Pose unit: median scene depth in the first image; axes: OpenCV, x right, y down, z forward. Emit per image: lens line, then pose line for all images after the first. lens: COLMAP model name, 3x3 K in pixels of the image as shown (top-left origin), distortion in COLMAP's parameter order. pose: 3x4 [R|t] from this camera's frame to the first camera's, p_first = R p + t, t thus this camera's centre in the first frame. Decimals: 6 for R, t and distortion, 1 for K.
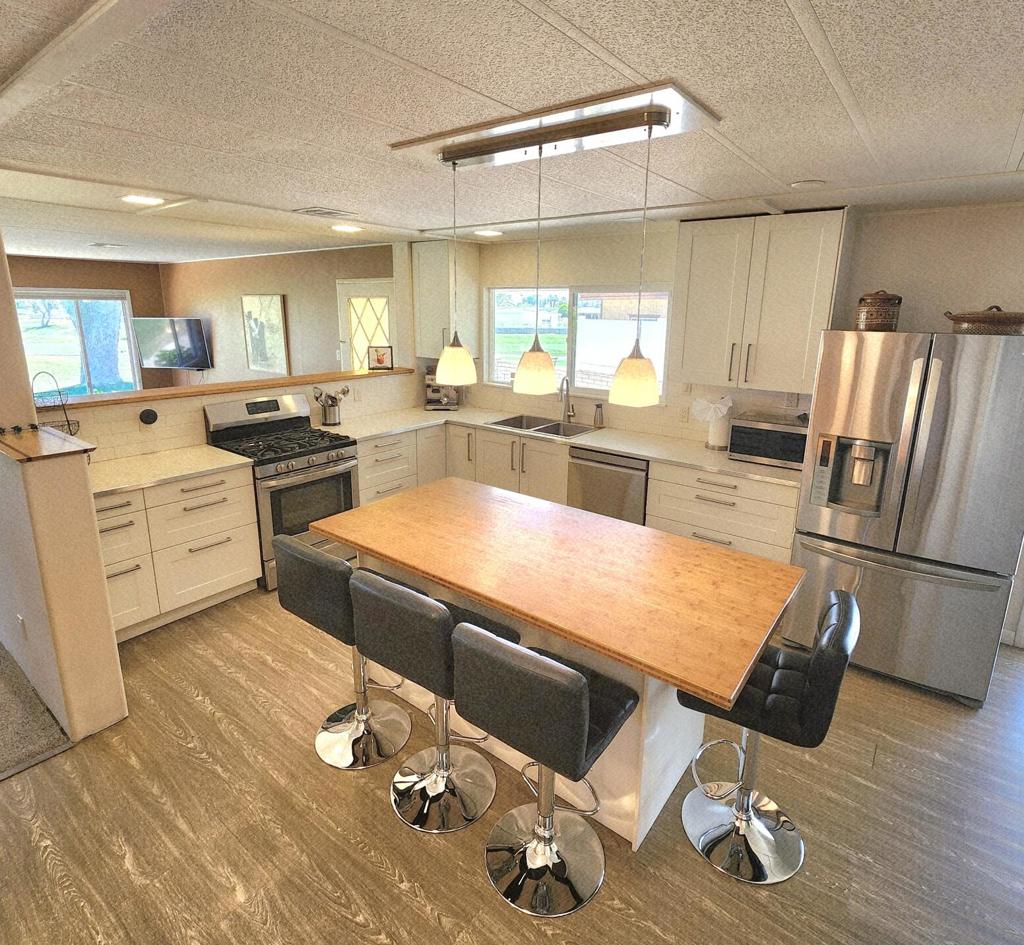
lens RADIAL K [[569.0, 0, 504.7], [0, 569.0, 447.1], [0, 0, 1]] dist [0.004561, 0.002025]
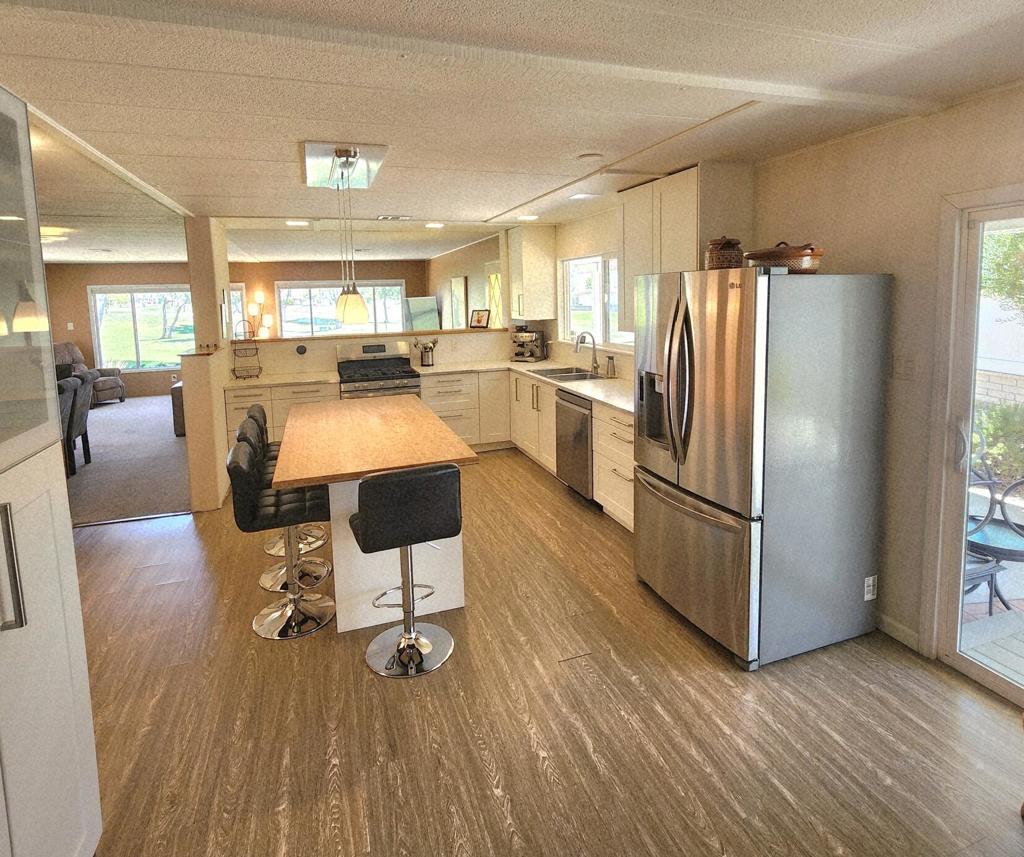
lens RADIAL K [[569.4, 0, 506.9], [0, 569.4, 361.5], [0, 0, 1]] dist [0.001151, 0.000255]
pose [[0.831235, 0.033330, -0.554921, 0.662972], [-0.099399, 0.991026, -0.089369, 0.057395], [0.546963, 0.129445, 0.827089, -0.022414]]
